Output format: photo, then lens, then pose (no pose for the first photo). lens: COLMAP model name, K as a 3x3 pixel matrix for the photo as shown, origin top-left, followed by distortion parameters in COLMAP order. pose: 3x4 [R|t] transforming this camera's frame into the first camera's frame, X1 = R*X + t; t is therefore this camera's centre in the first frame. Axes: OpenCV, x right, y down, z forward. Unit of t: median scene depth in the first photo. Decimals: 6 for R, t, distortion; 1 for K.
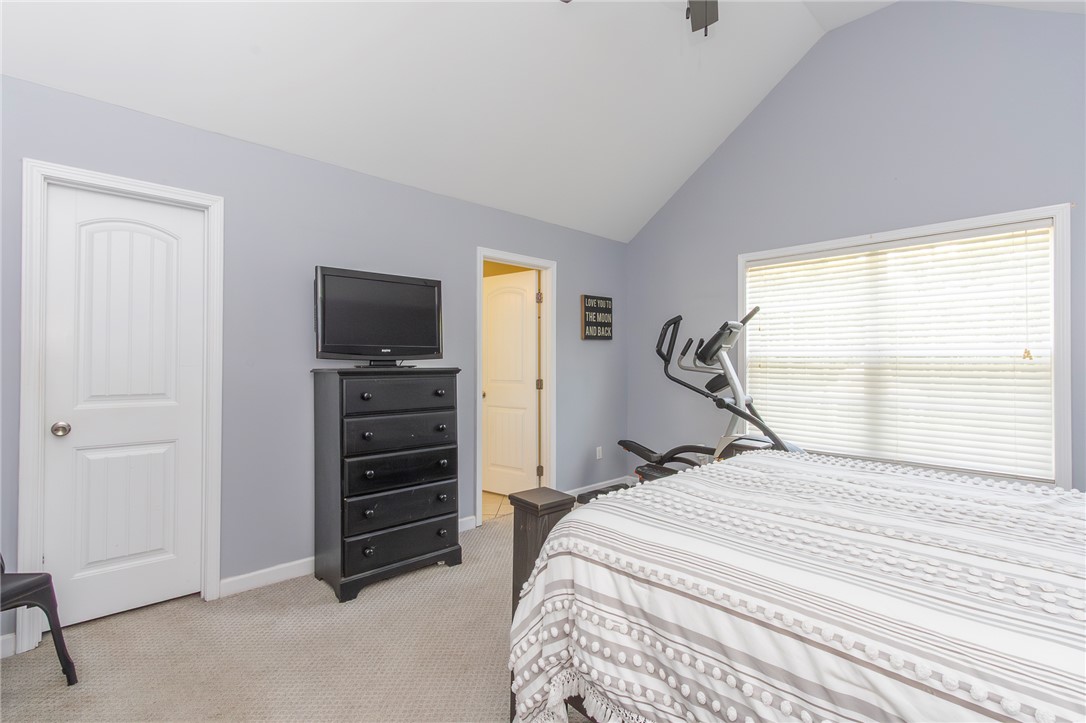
lens RADIAL K [[496.6, 0, 545.3], [0, 496.6, 358.8], [0, 0, 1]] dist [-0.001986, -0.000584]
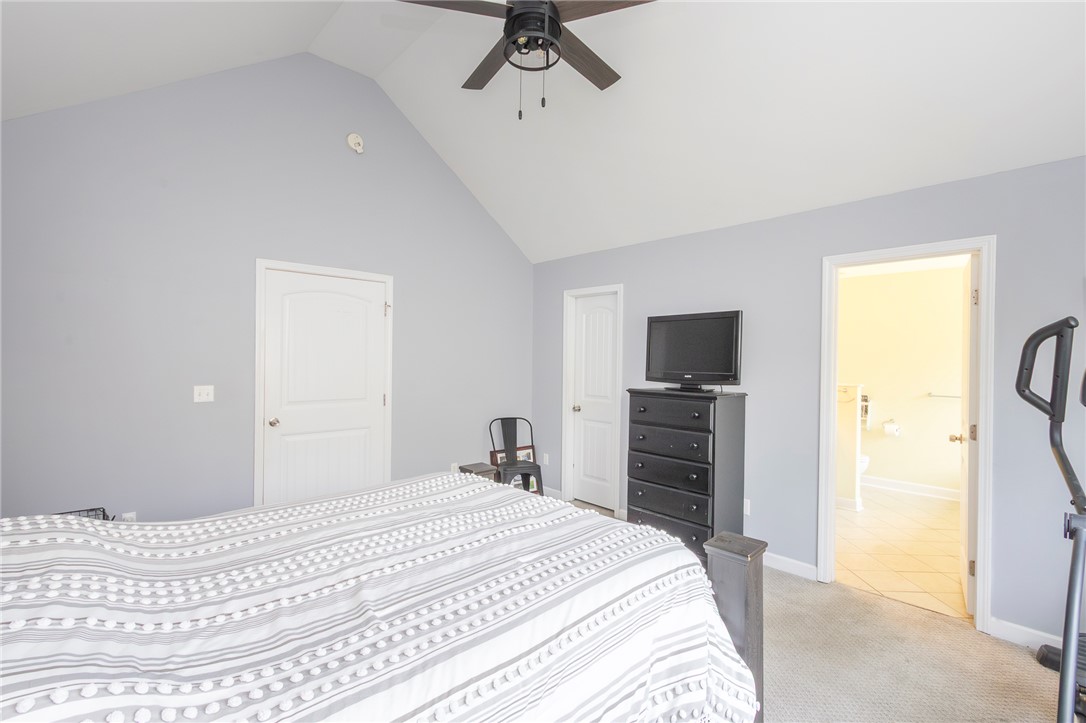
lens RADIAL K [[496.6, 0, 545.3], [0, 496.6, 358.8], [0, 0, 1]] dist [-0.001986, -0.000584]
pose [[-0.024948, -0.000323, -0.999689, 0.892869], [-0.002237, 0.999997, -0.000267, -0.057384], [0.999686, 0.002230, -0.024948, 0.657147]]
